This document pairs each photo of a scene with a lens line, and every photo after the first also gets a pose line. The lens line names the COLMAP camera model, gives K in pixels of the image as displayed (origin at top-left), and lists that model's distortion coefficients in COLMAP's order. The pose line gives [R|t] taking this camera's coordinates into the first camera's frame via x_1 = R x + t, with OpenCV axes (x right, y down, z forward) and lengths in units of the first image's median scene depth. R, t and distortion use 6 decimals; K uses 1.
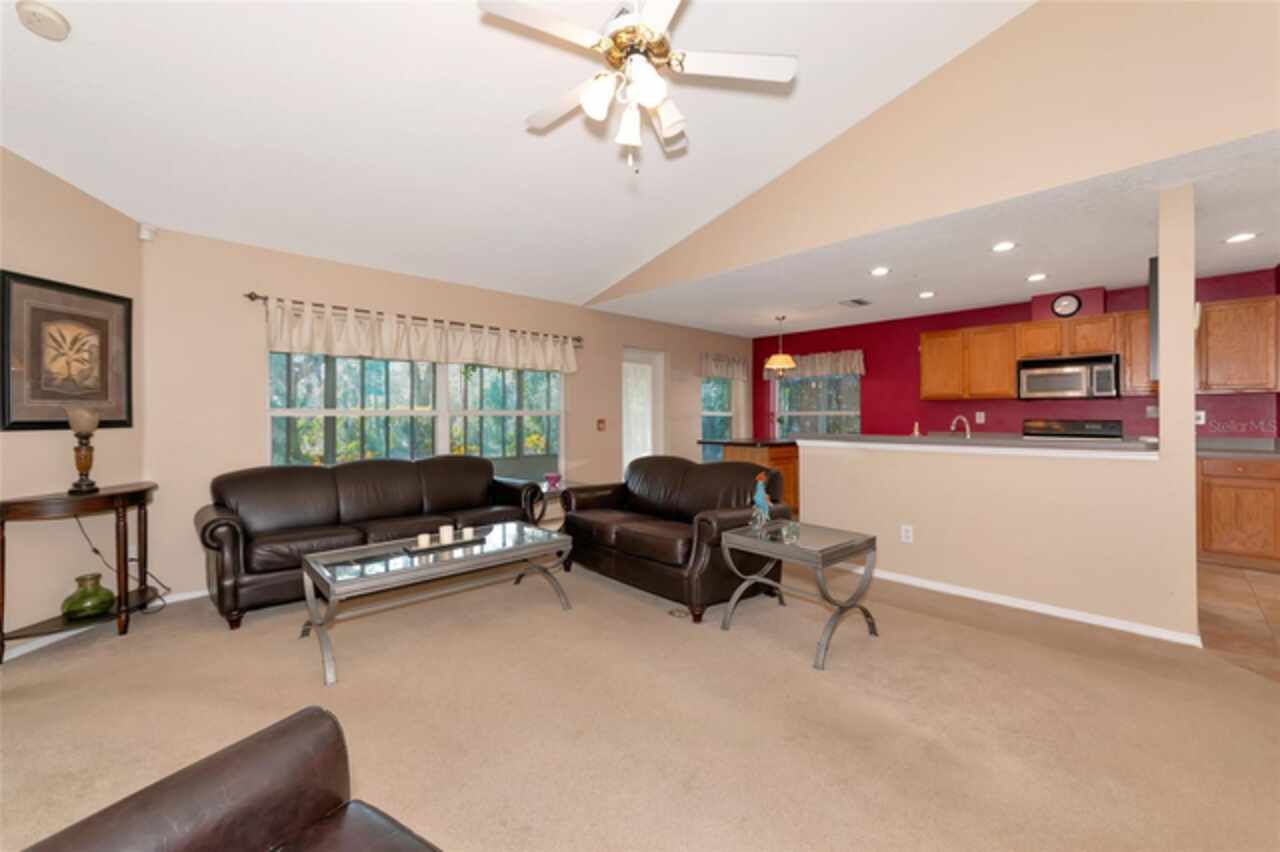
lens RADIAL K [[505.2, 0, 640.2], [0, 505.2, 419.6], [0, 0, 1]] dist [0.001754, 0.000588]
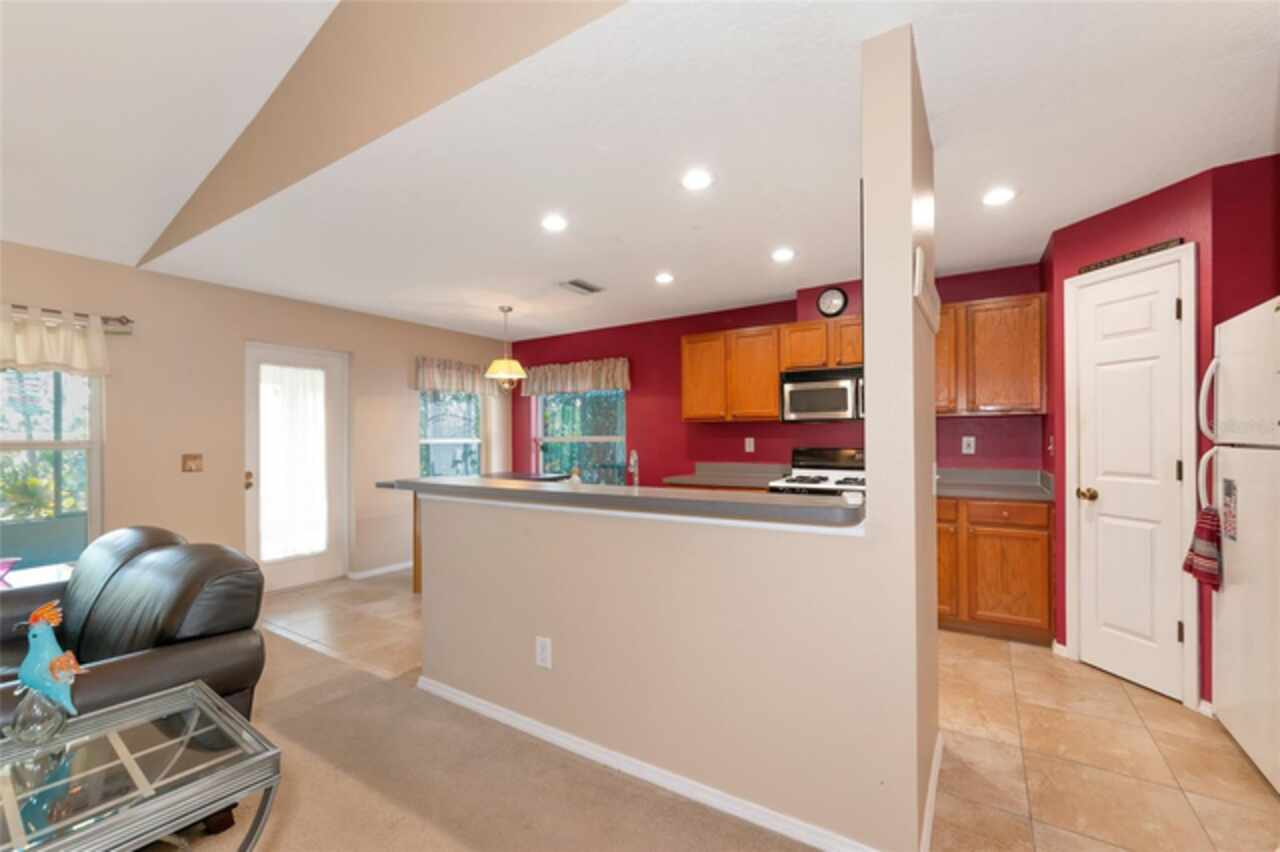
lens RADIAL K [[505.2, 0, 662.8], [0, 505.2, 441.8], [0, 0, 1]] dist [0.001754, 0.000588]
pose [[0.971362, -0.008435, 0.237454, 0.363525], [0.008084, 0.999964, 0.002451, -0.012838], [-0.237467, -0.000461, 0.971396, 0.276296]]
